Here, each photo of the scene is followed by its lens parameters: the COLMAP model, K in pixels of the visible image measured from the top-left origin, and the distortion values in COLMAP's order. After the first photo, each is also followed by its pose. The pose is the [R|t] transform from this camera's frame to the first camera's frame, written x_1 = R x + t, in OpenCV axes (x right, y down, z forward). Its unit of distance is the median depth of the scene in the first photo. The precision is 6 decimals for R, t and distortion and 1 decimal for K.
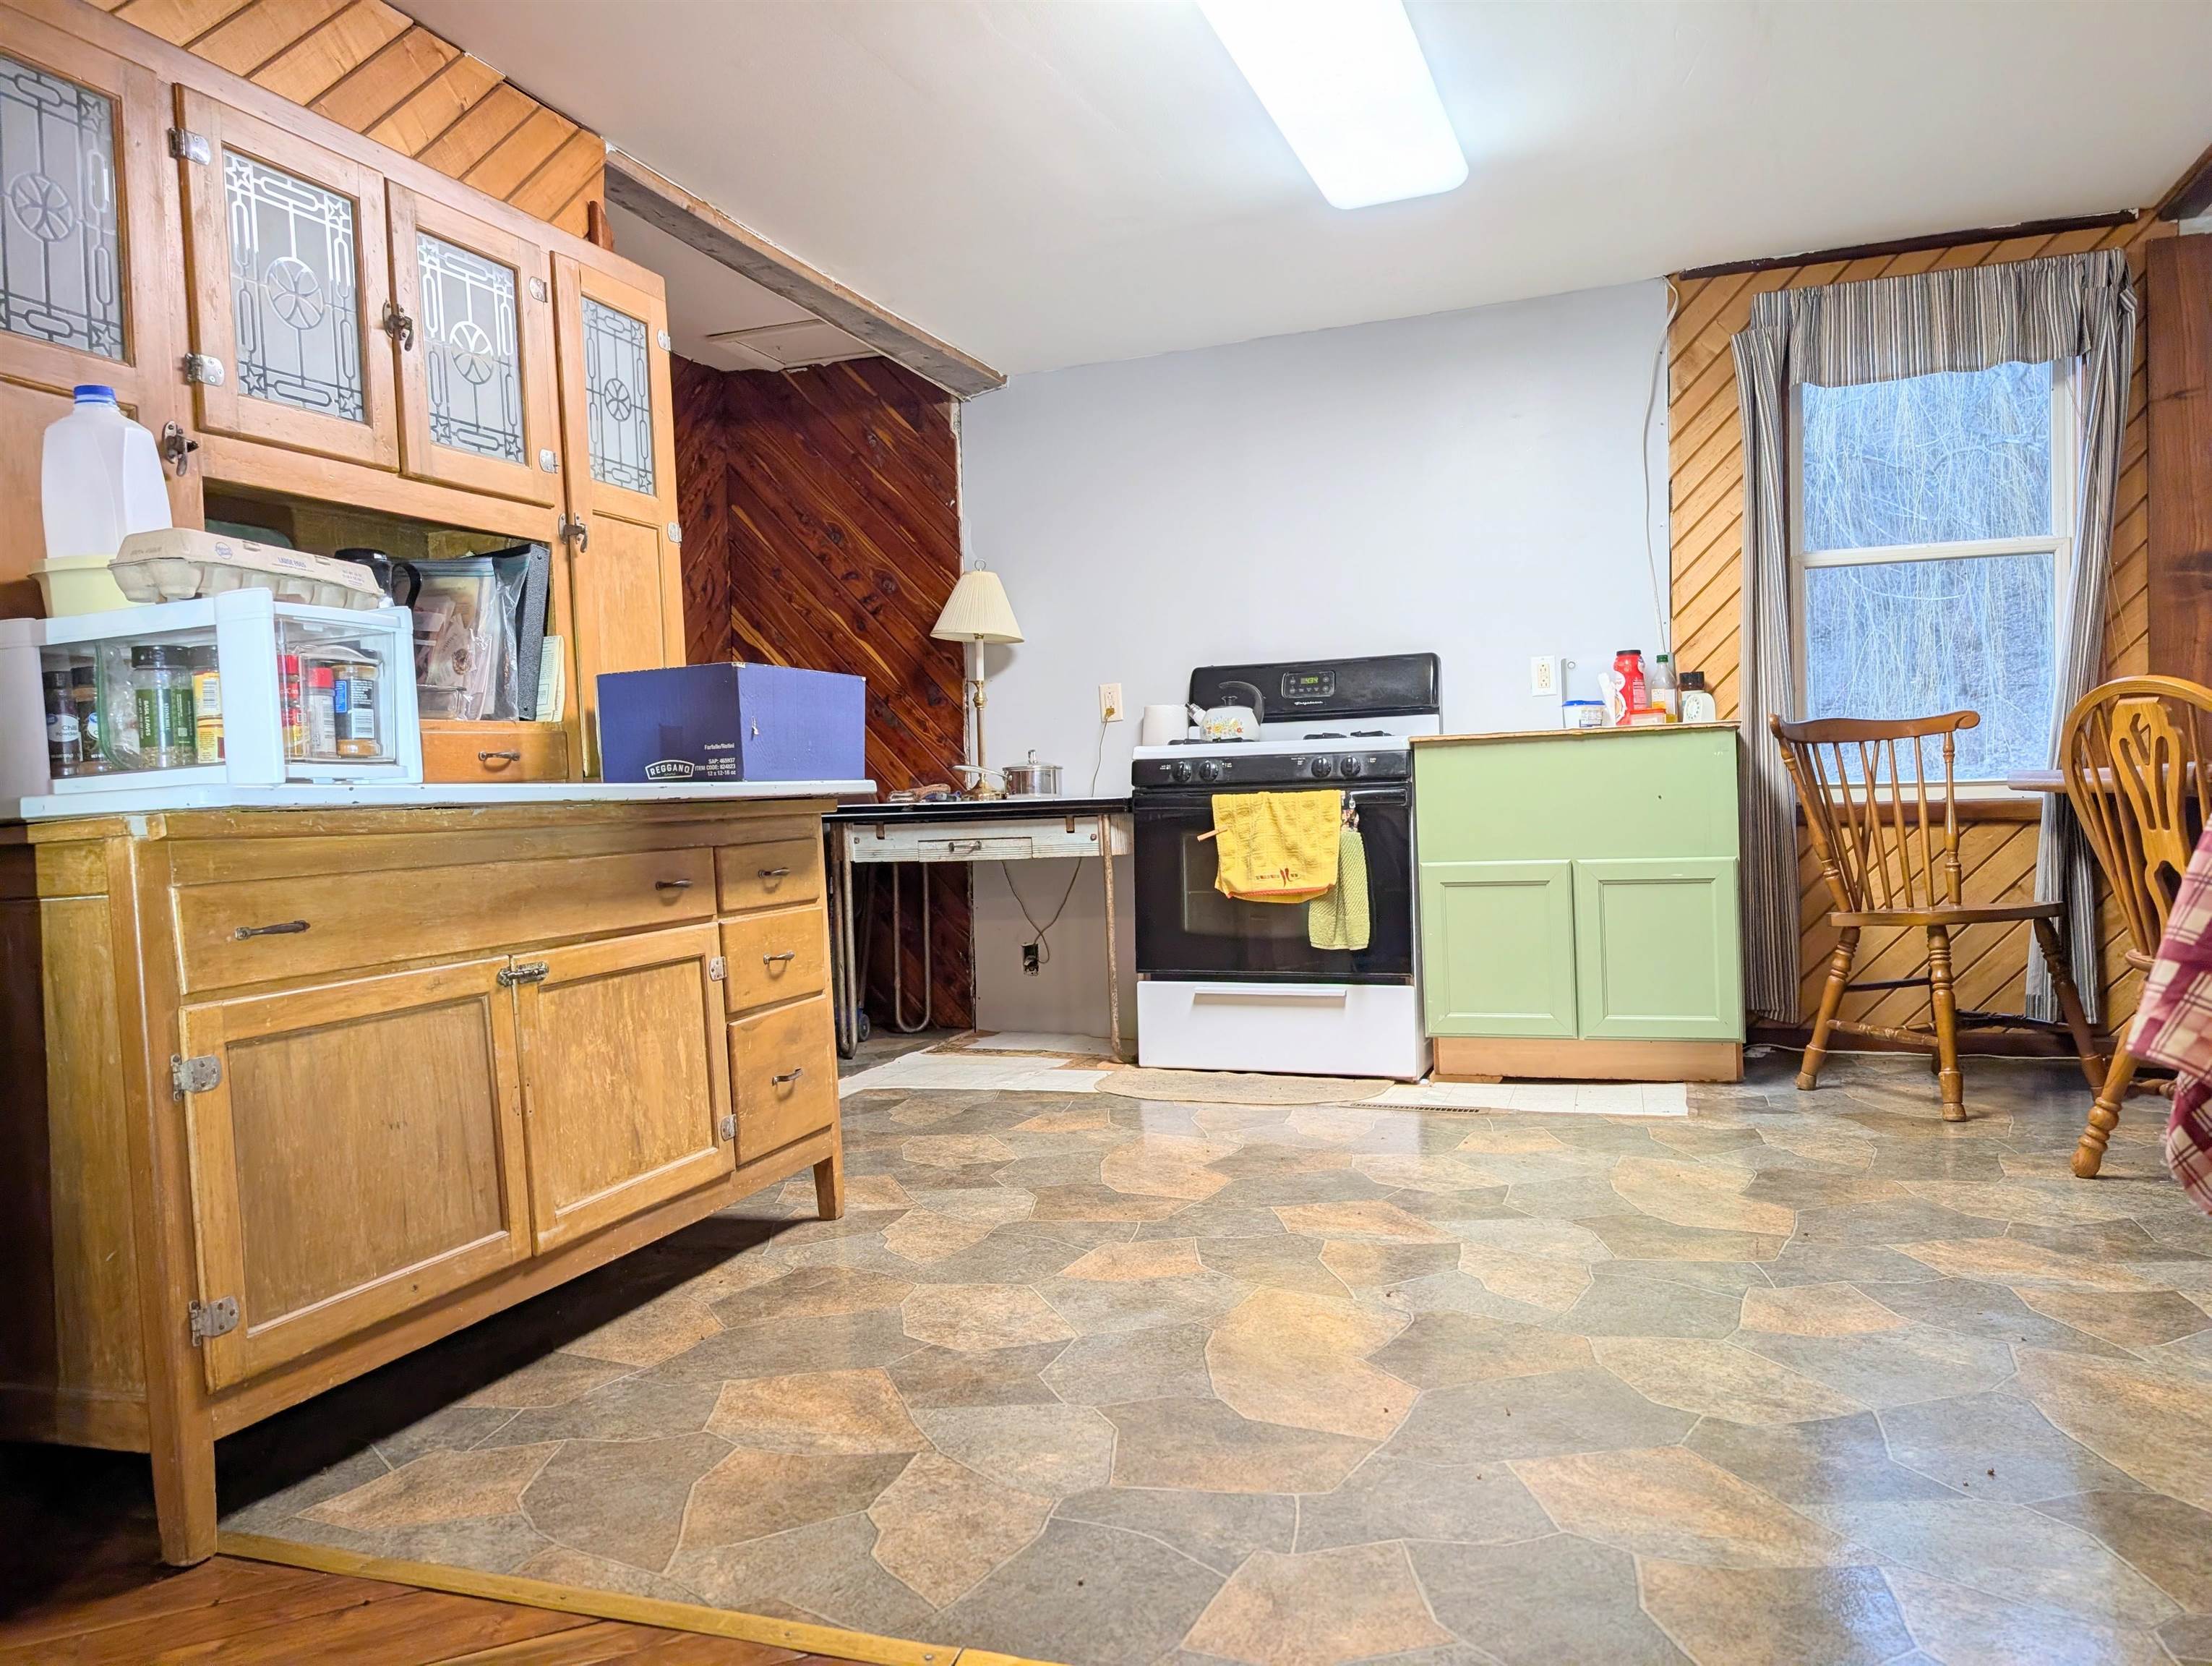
lens RADIAL K [[1598.4, 0, 1077.6], [0, 1598.4, 812.4], [0, 0, 1]] dist [0.024701, -0.006757]
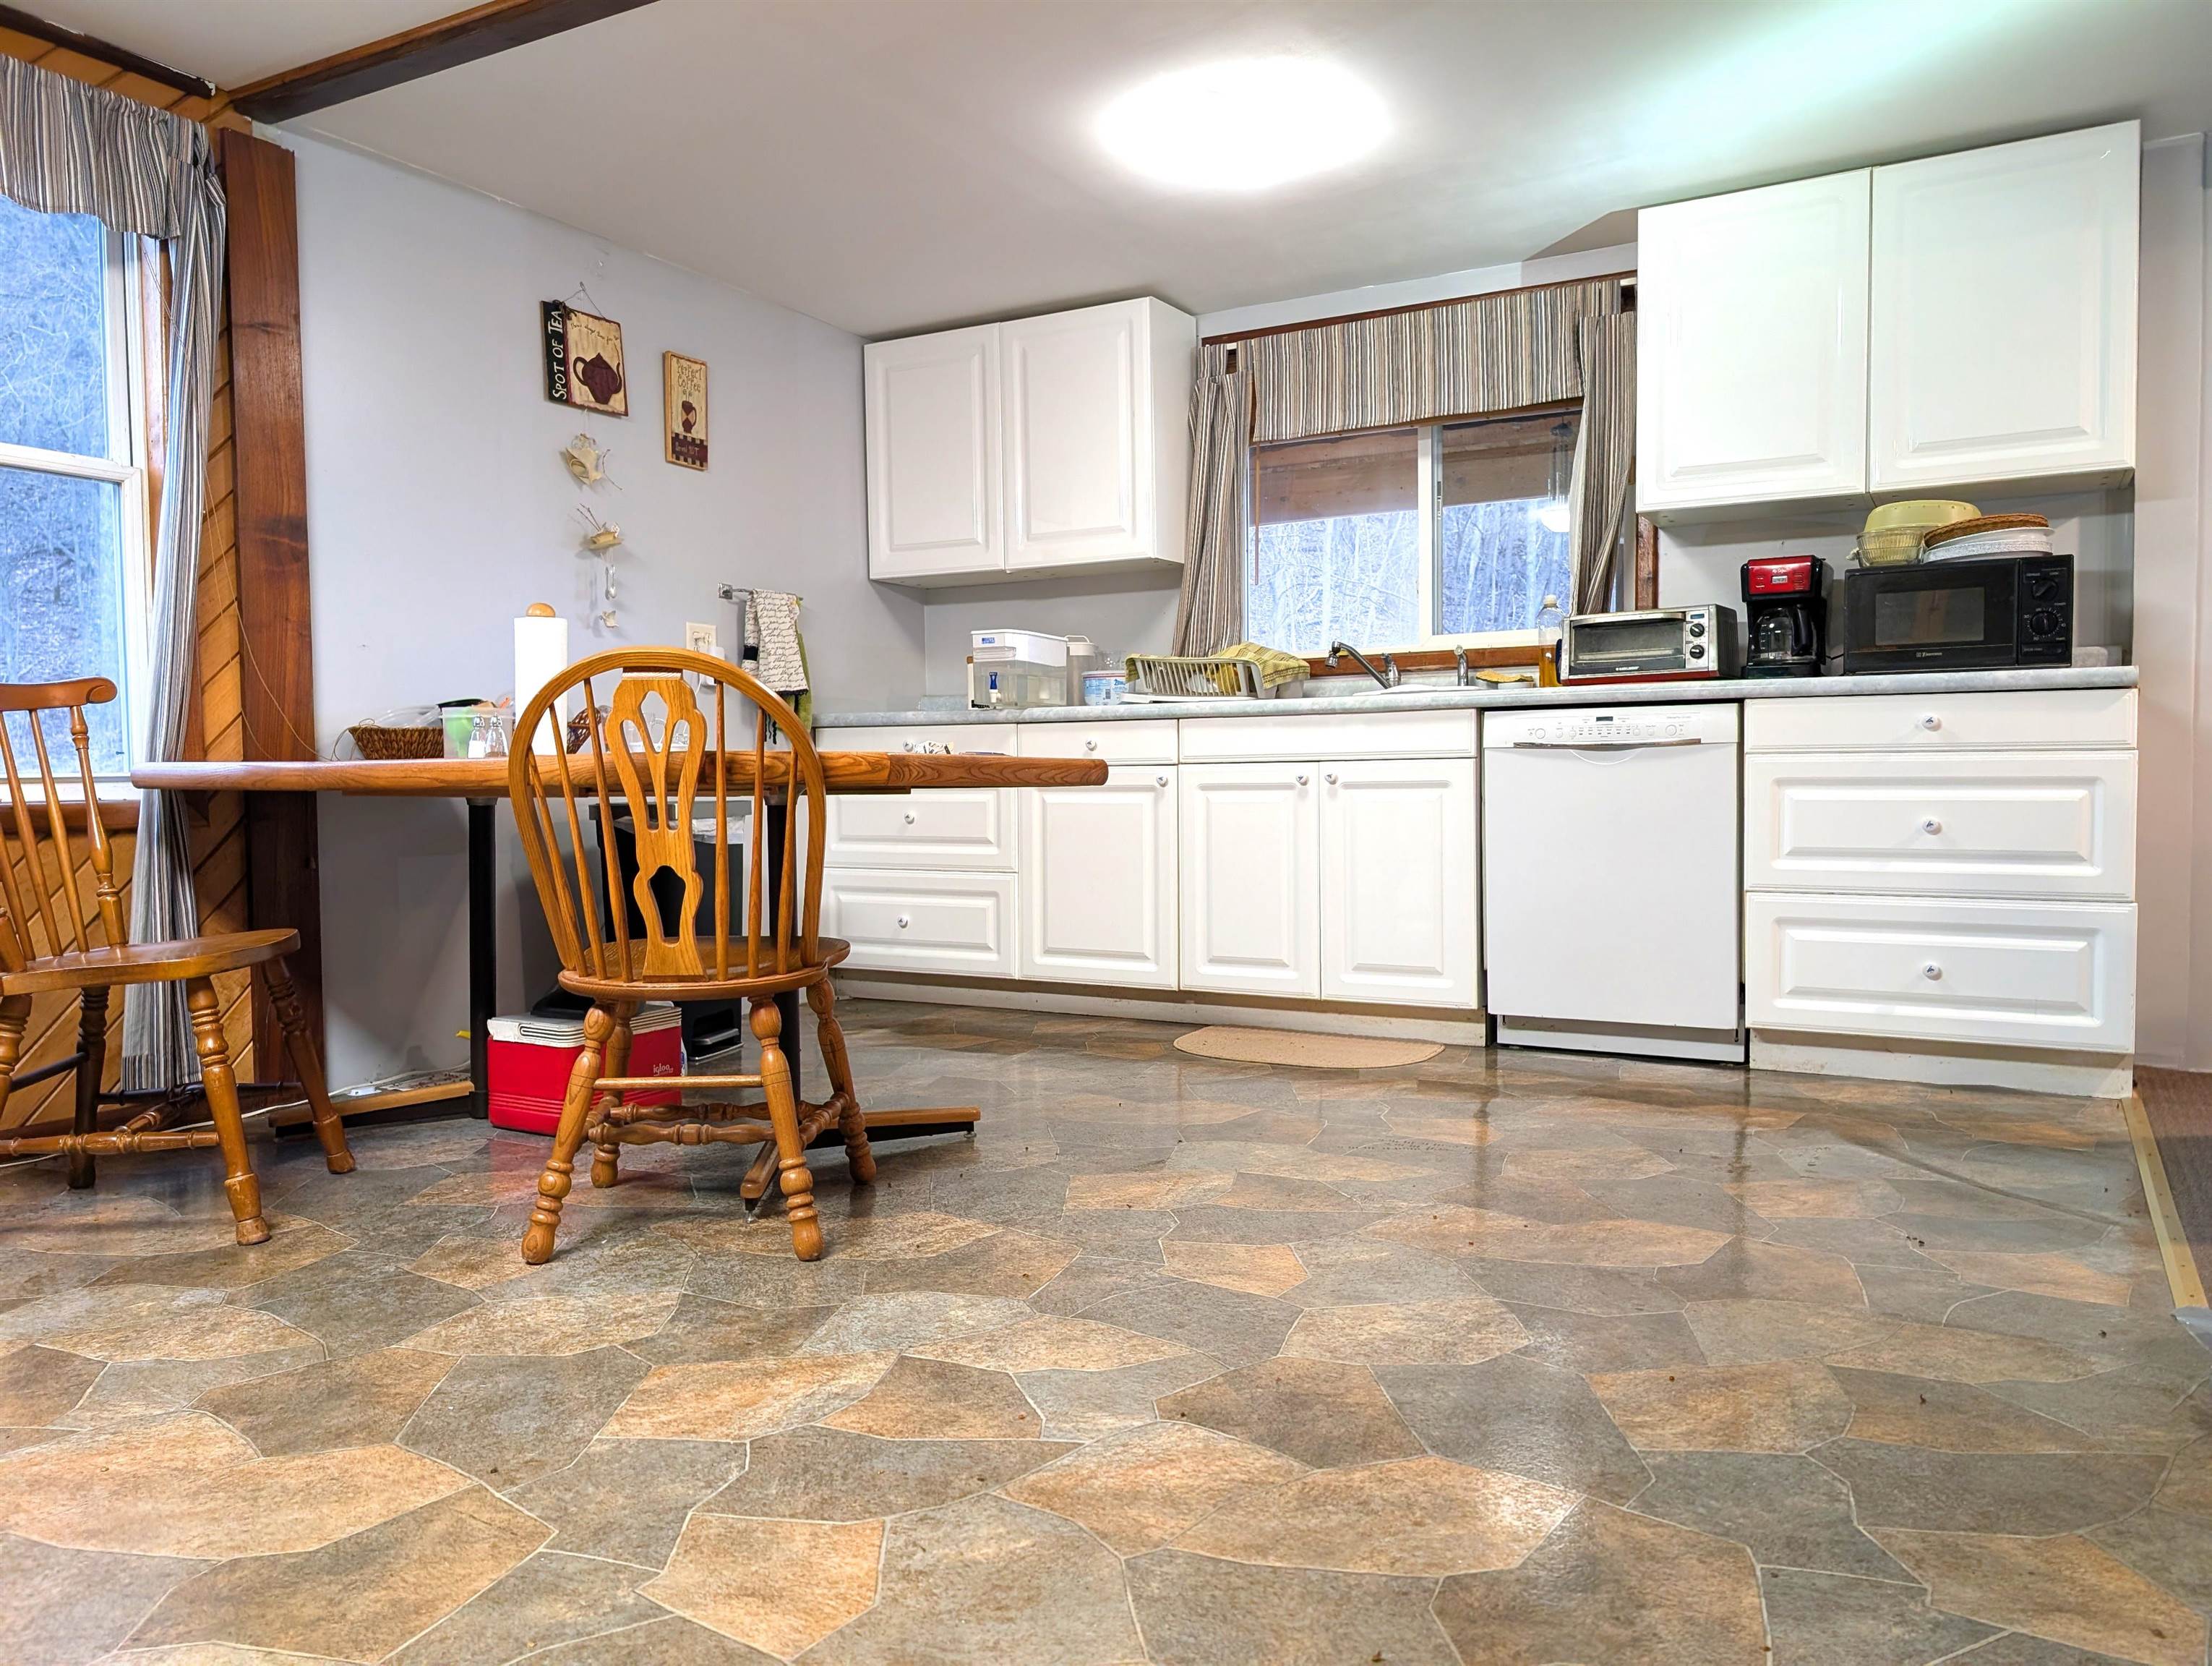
lens RADIAL K [[1598.4, 0, 1114.6], [0, 1598.4, 839.4], [0, 0, 1]] dist [0.024701, -0.006757]
pose [[0.176220, -0.018047, 0.984185, -0.079141], [0.014796, 0.999768, 0.015683, 0.004527], [-0.984240, 0.011798, 0.176446, 0.411356]]
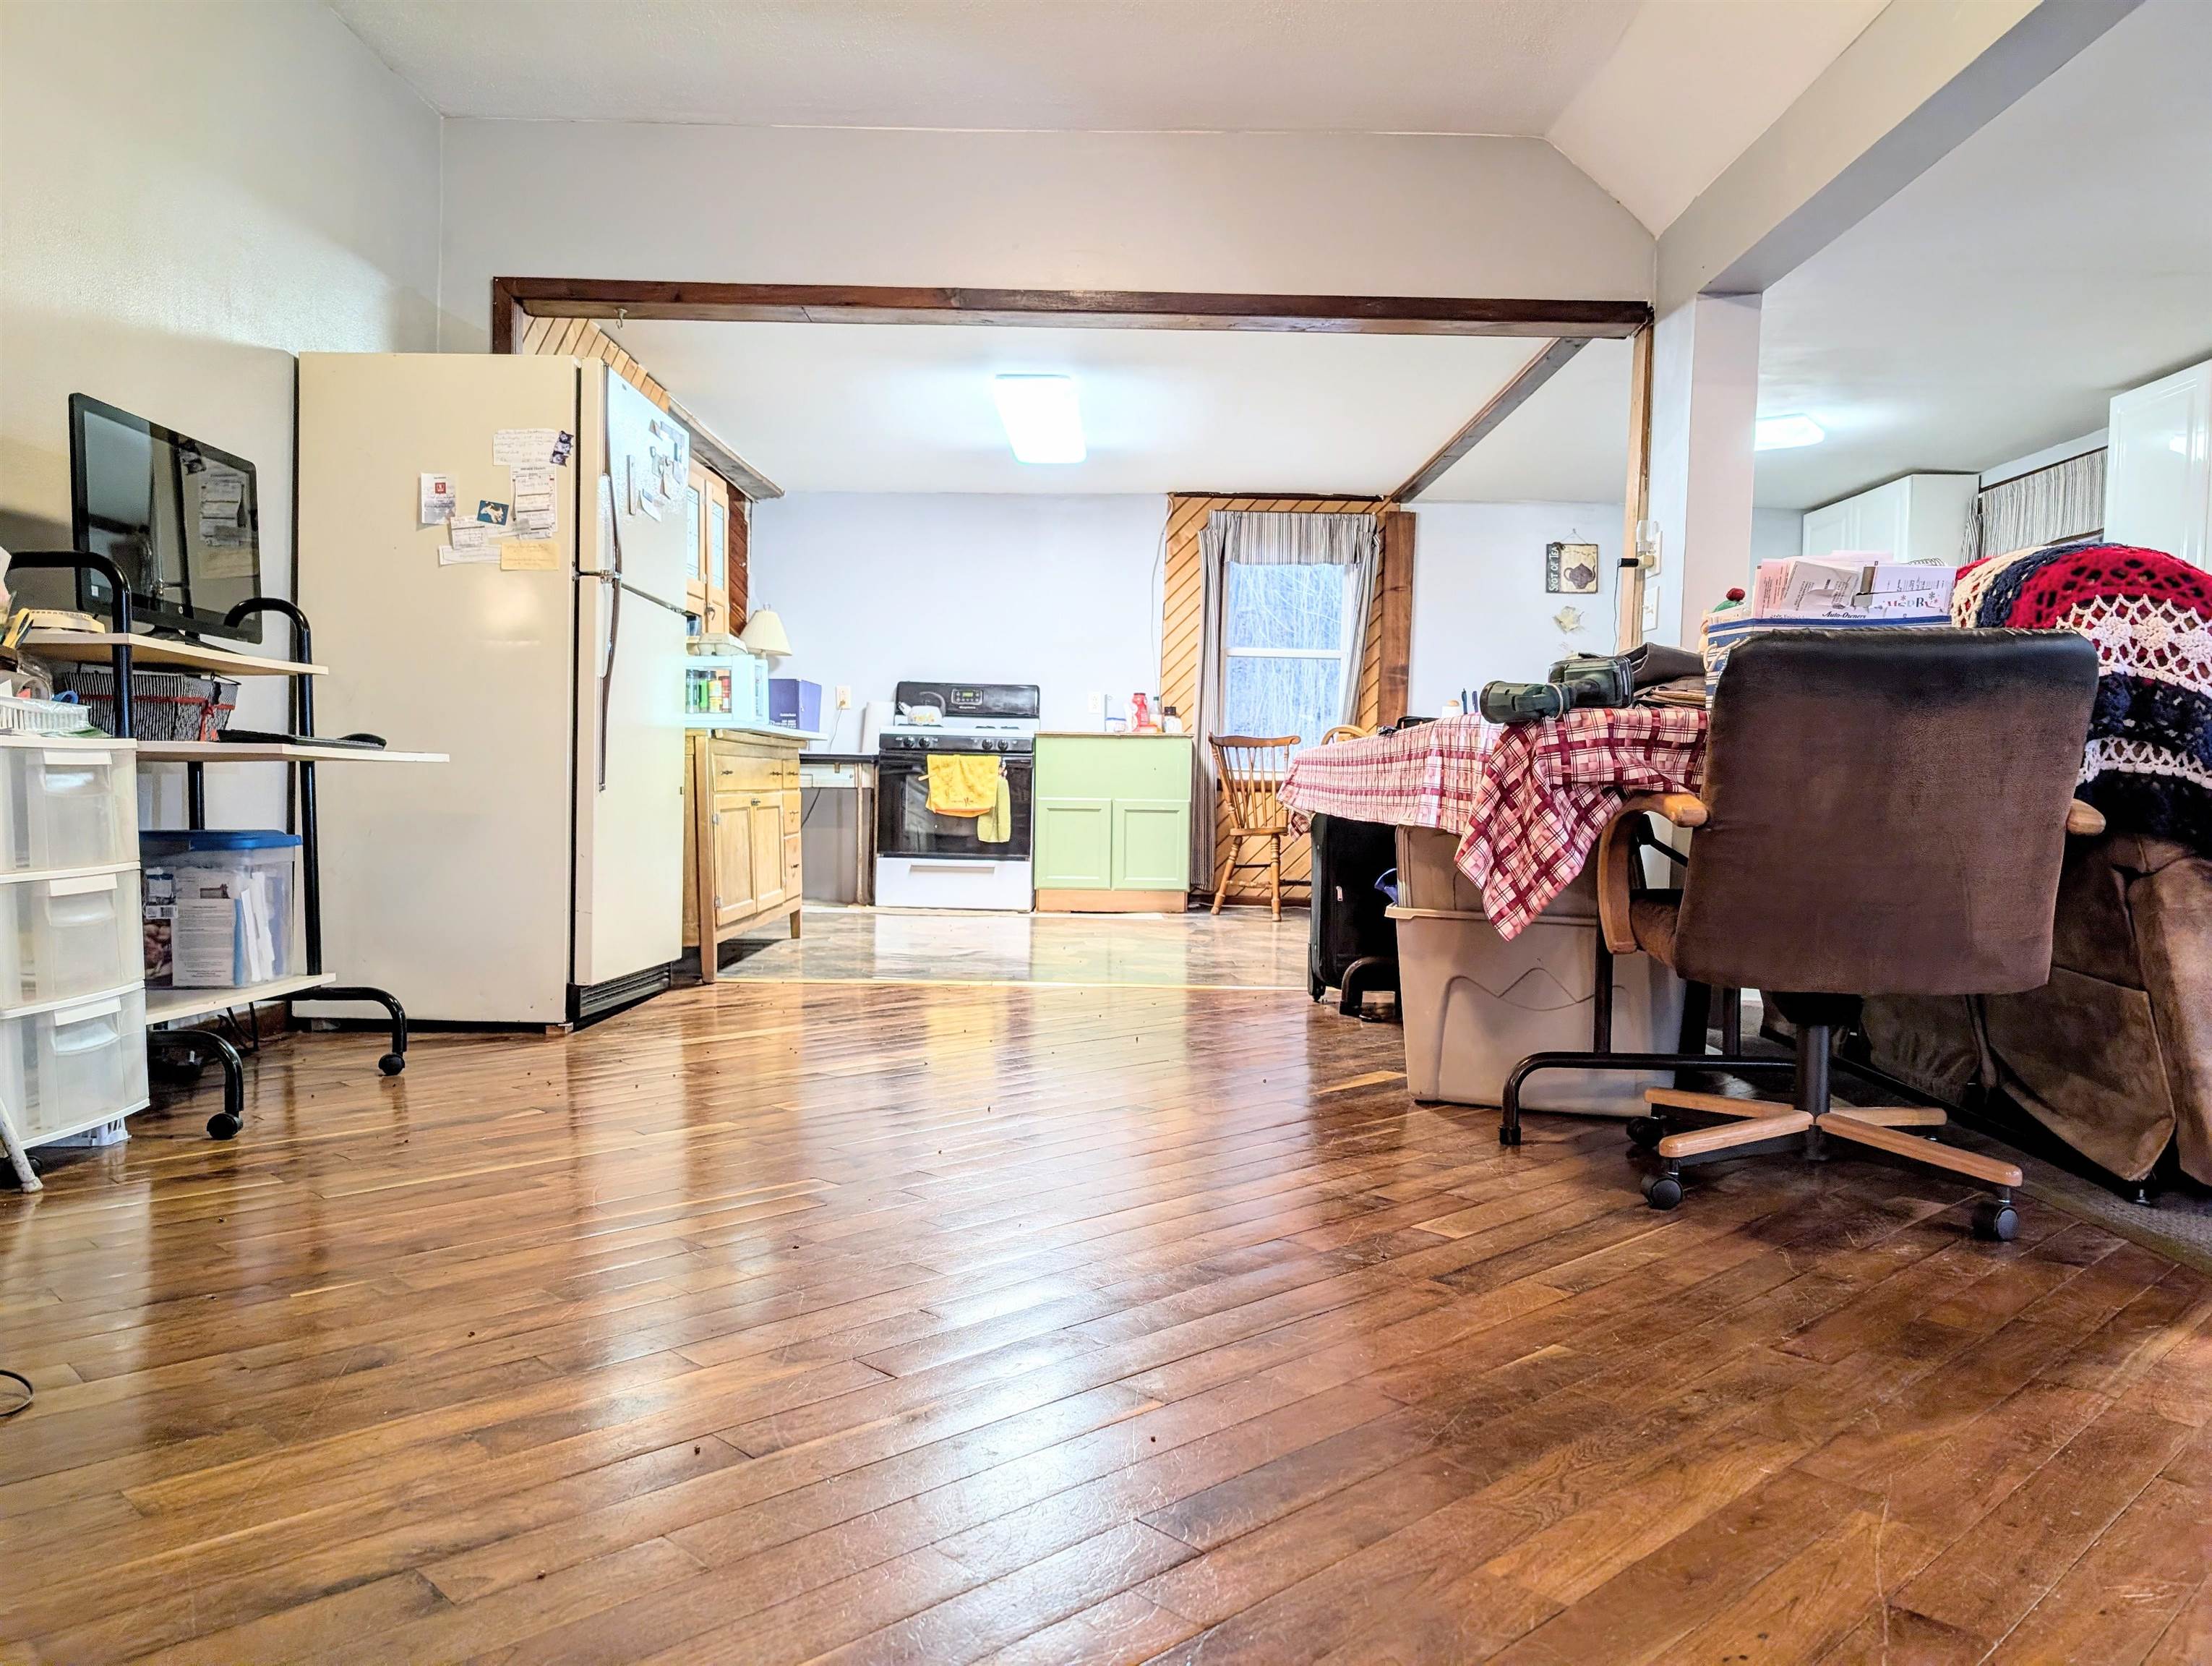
lens RADIAL K [[1598.4, 0, 1095.9], [0, 1598.4, 836.3], [0, 0, 1]] dist [0.024701, -0.006757]
pose [[0.938371, 0.042691, 0.342982, -0.358448], [-0.049893, 0.998680, 0.012197, 0.049384], [-0.342008, -0.028558, 0.939263, -0.785481]]
